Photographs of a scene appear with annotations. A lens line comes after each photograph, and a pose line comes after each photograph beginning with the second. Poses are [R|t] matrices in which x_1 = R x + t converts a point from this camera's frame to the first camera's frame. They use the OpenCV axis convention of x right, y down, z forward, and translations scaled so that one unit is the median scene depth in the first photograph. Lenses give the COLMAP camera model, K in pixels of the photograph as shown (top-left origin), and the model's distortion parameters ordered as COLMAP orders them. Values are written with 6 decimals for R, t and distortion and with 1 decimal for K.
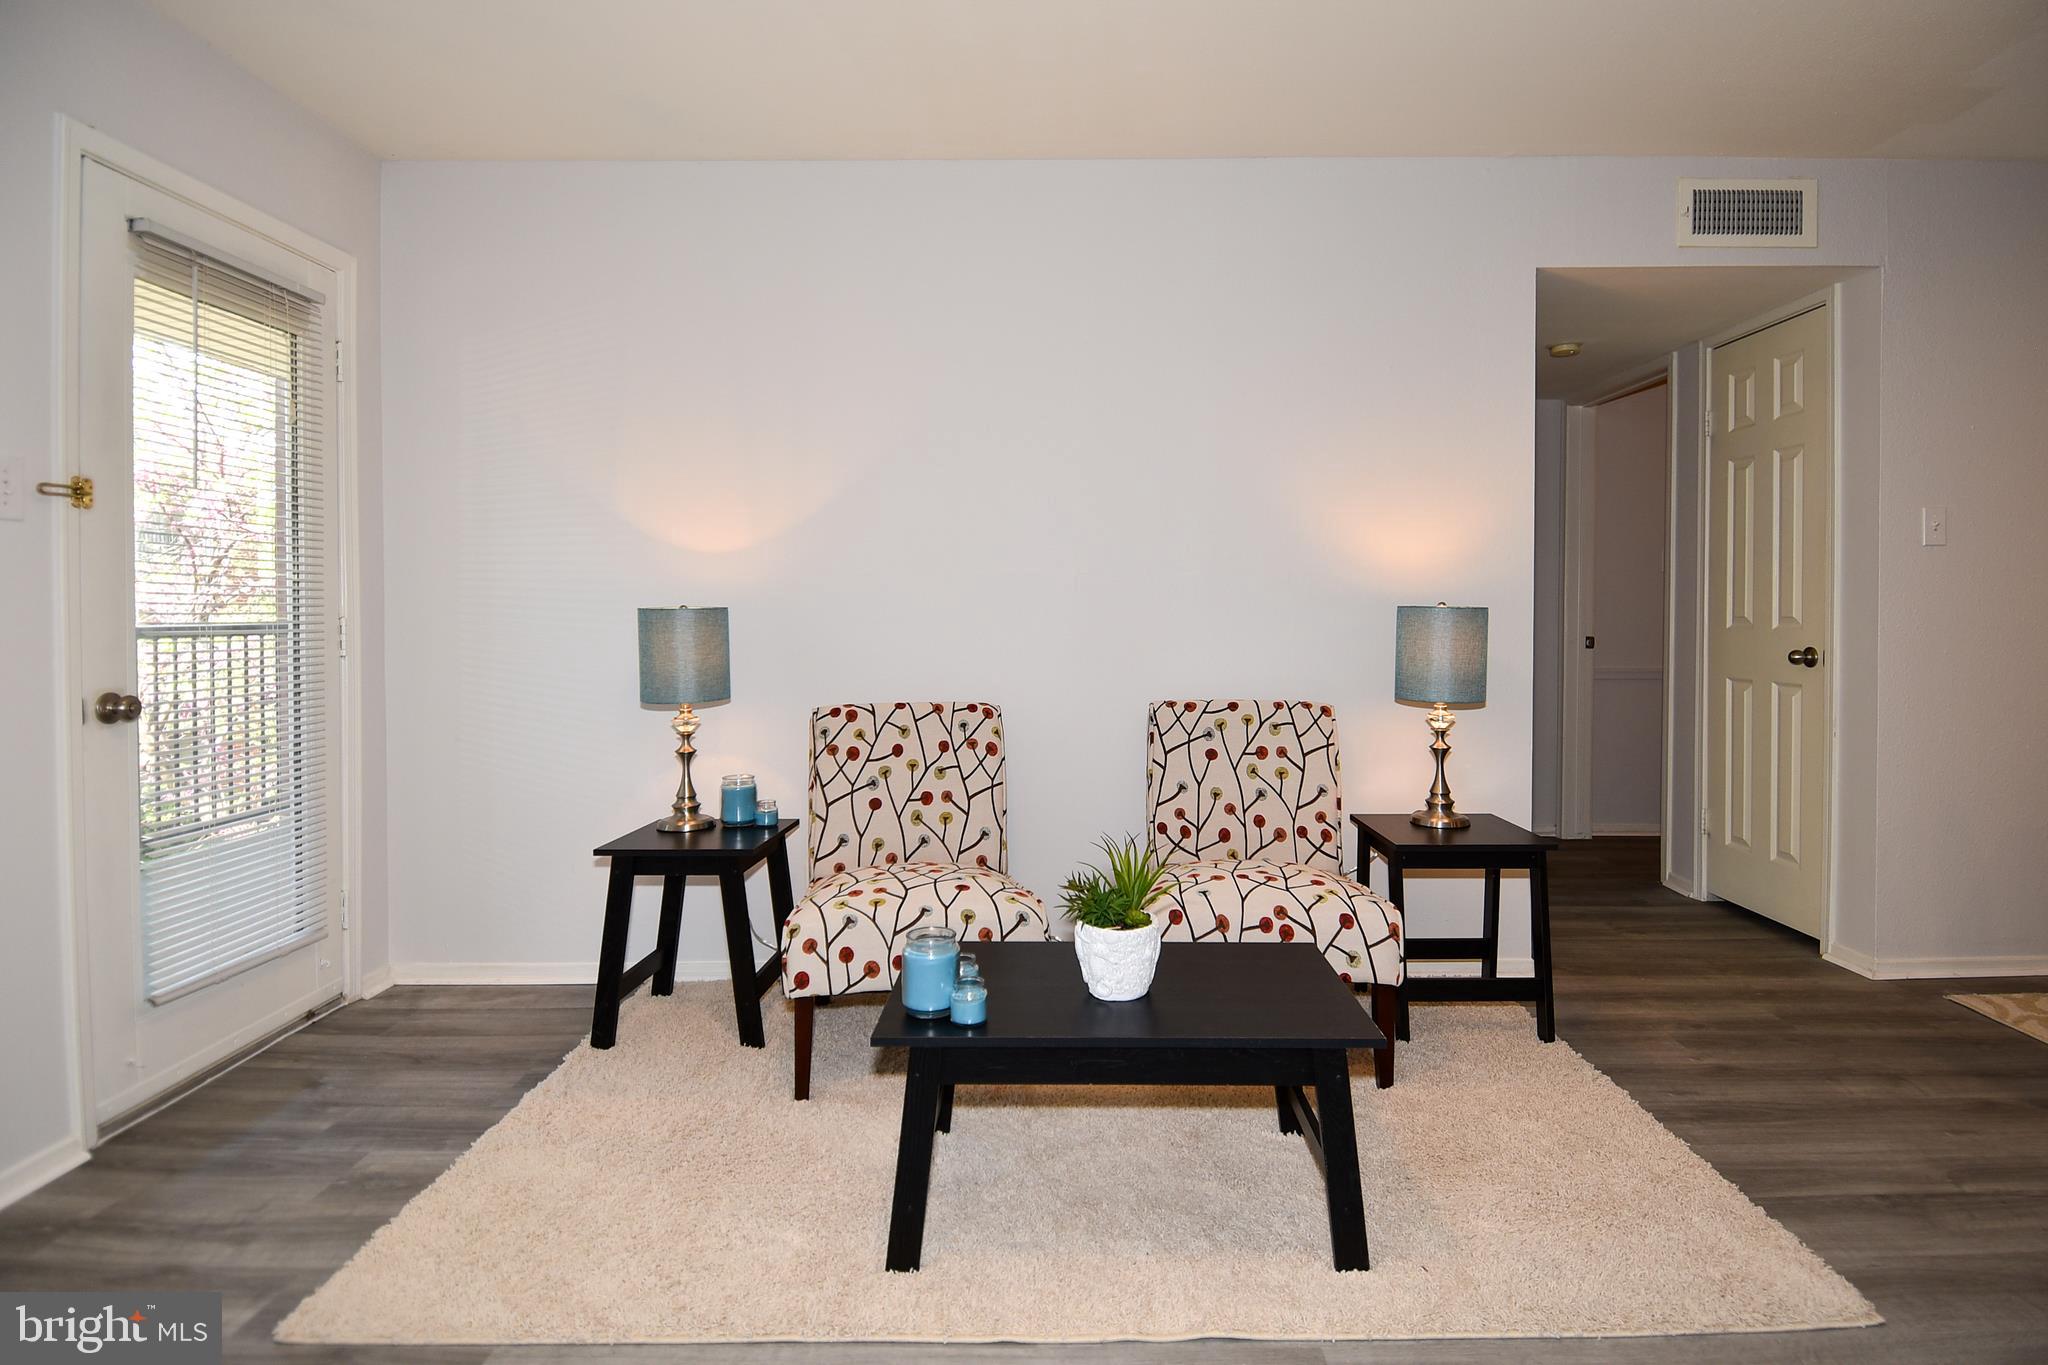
lens RADIAL K [[1095.4, 0, 1034.1], [0, 1095.4, 624.2], [0, 0, 1]] dist [0.038910, -0.038852]
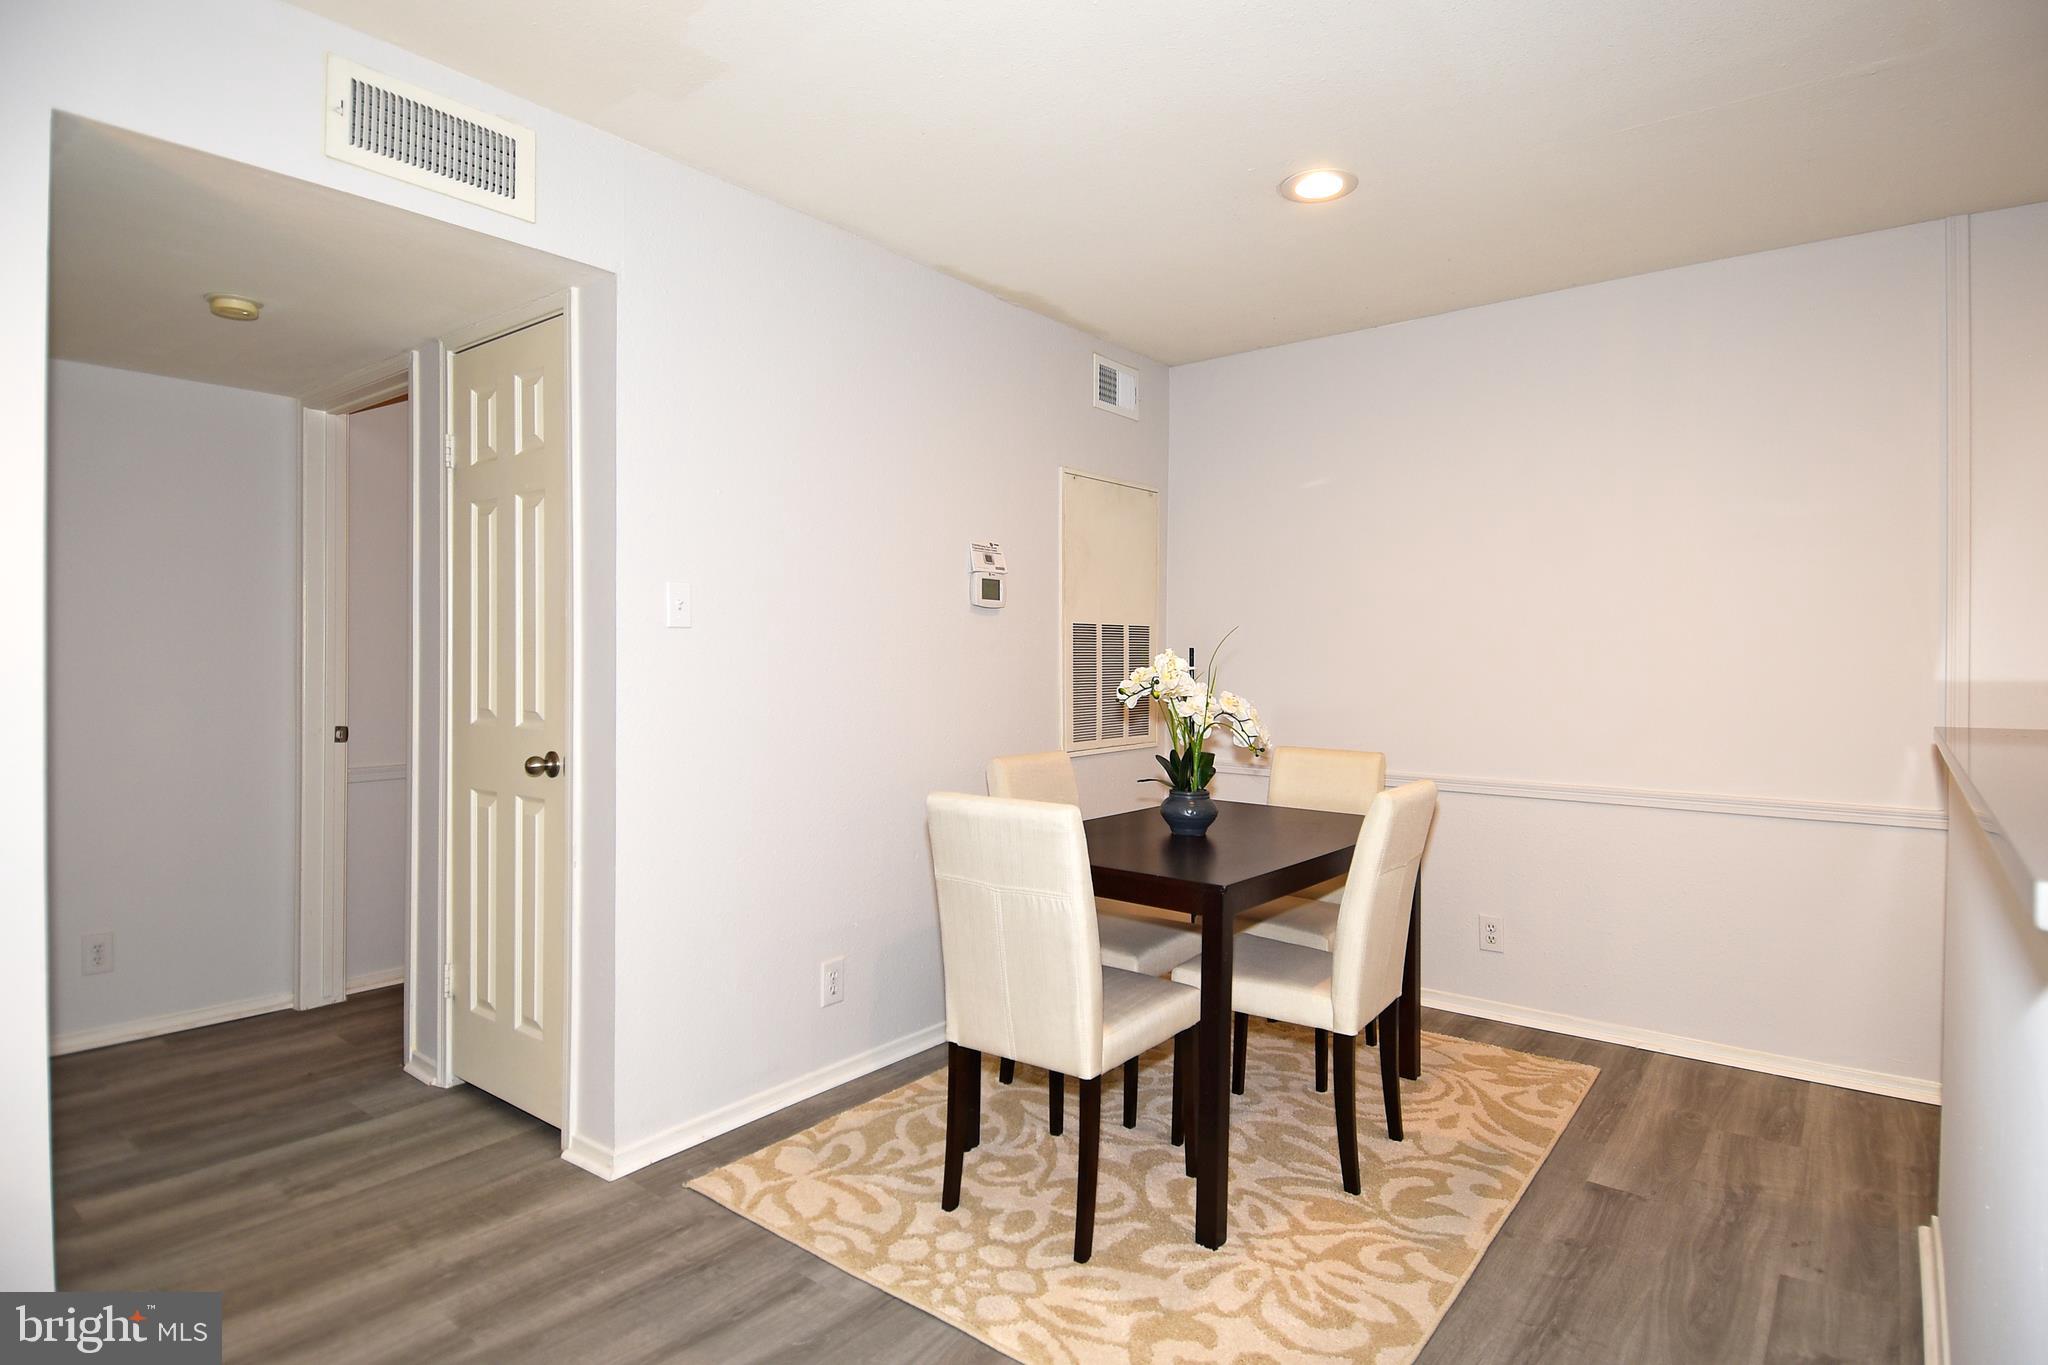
lens RADIAL K [[1095.4, 0, 1085.0], [0, 1095.4, 659.5], [0, 0, 1]] dist [0.038910, -0.038852]
pose [[0.587438, 0.002346, 0.809266, 0.353174], [0.008589, 0.999921, -0.009133, -0.040202], [-0.809224, 0.012316, 0.587371, 0.290108]]
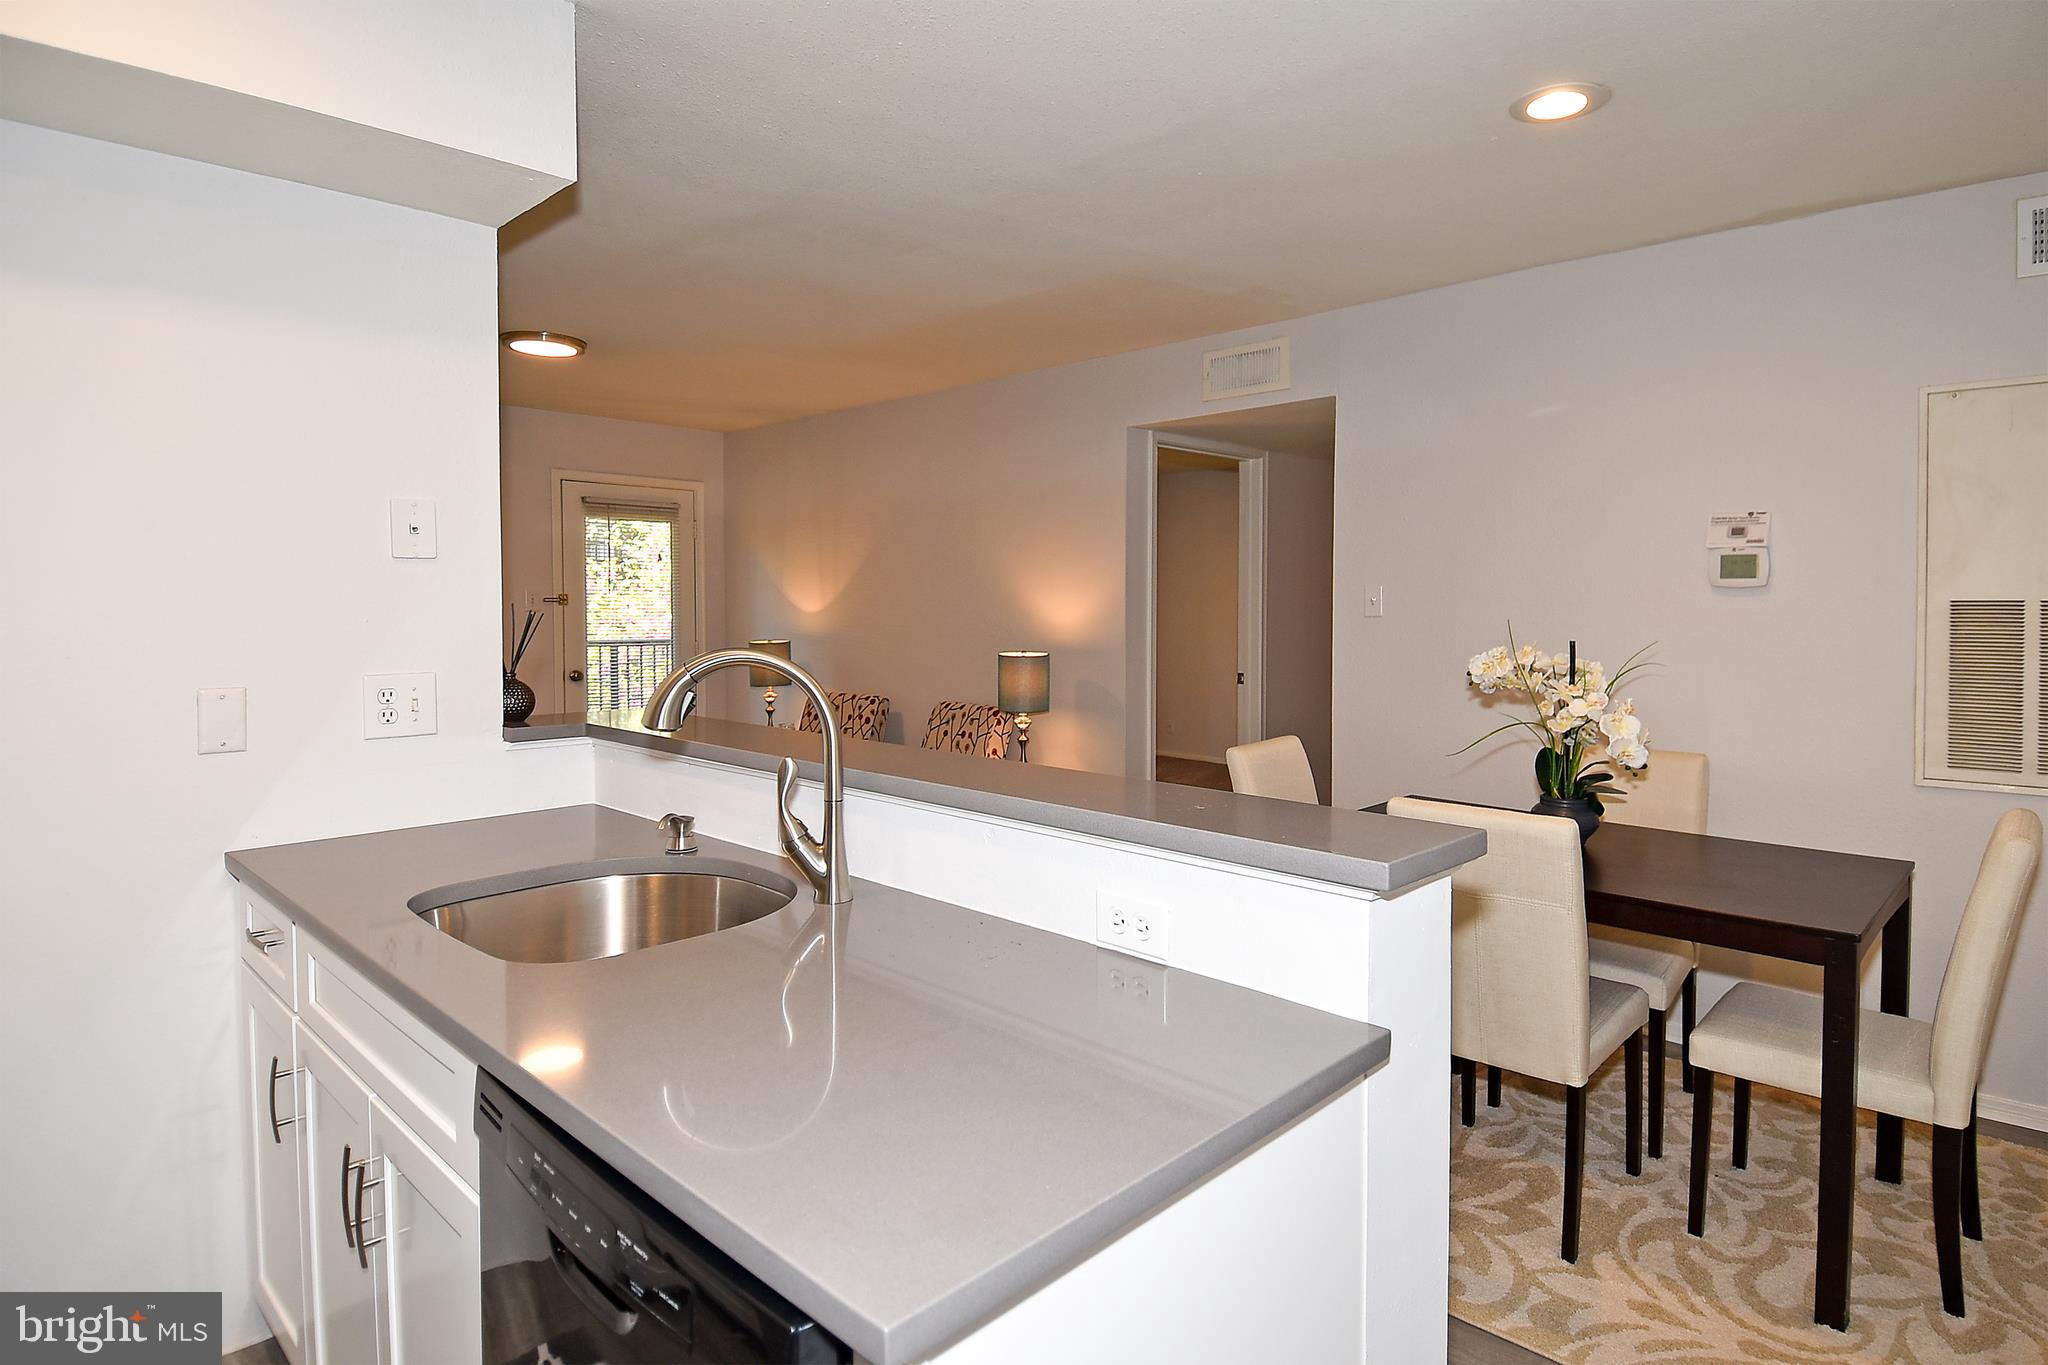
lens RADIAL K [[1131.4, 0, 1065.9], [0, 1131.4, 637.4], [0, 0, 1]] dist [-0.006190, -0.016668]
pose [[0.723870, 0.024558, -0.689499, 1.559053], [-0.011830, 0.999661, 0.023186, -0.078220], [0.689835, -0.008627, 0.723915, -0.166976]]
